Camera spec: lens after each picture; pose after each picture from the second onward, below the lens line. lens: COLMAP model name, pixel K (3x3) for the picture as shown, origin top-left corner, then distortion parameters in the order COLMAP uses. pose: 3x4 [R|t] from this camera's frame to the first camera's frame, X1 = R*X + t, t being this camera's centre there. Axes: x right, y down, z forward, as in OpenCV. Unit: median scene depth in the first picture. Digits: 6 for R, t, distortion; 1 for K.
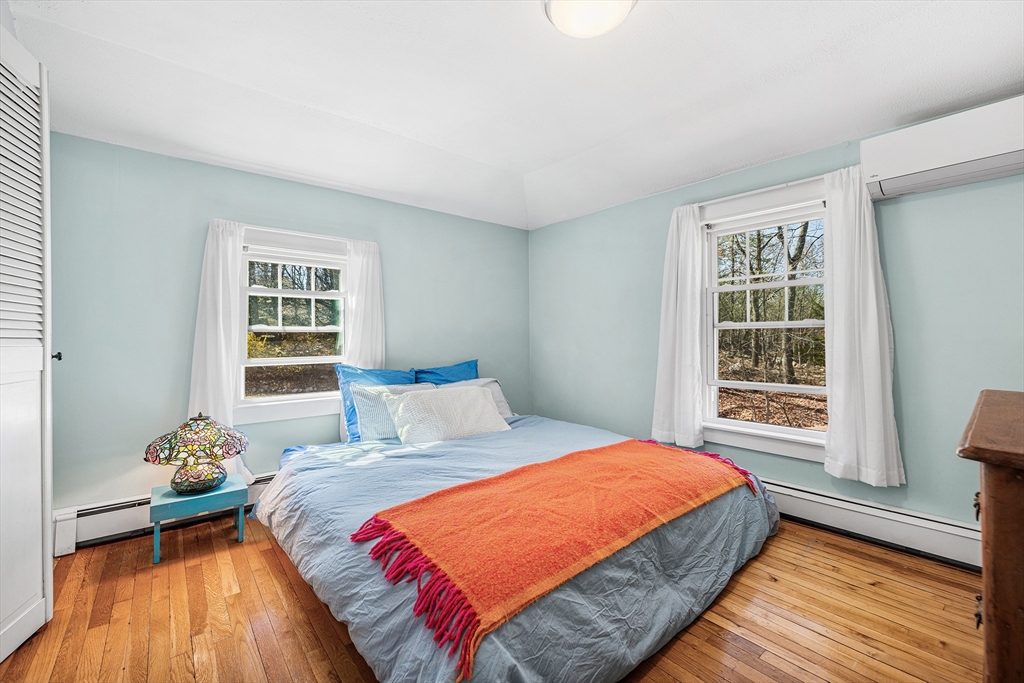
lens RADIAL K [[431.7, 0, 512.2], [0, 431.7, 335.7], [0, 0, 1]] dist [-0.000243, -0.000043]
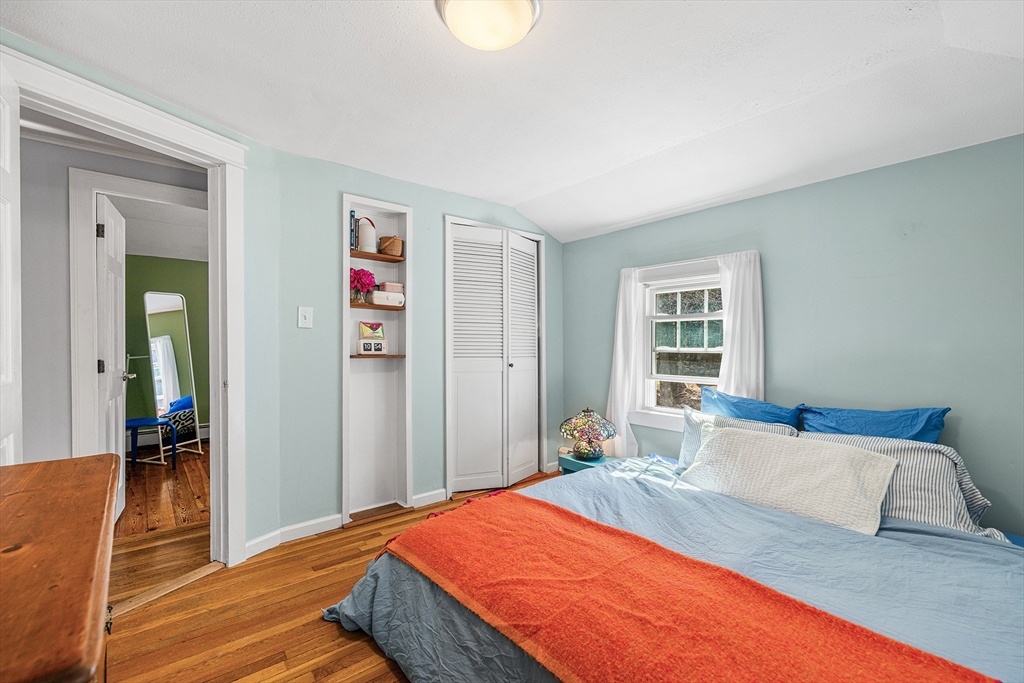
lens RADIAL K [[442.5, 0, 510.2], [0, 442.5, 345.9], [0, 0, 1]] dist [-0.000328, -0.000054]
pose [[-0.014272, 0.010045, -0.999848, 0.639042], [0.002102, 0.999948, 0.010016, -0.039507], [0.999896, -0.001959, -0.014292, 0.596980]]
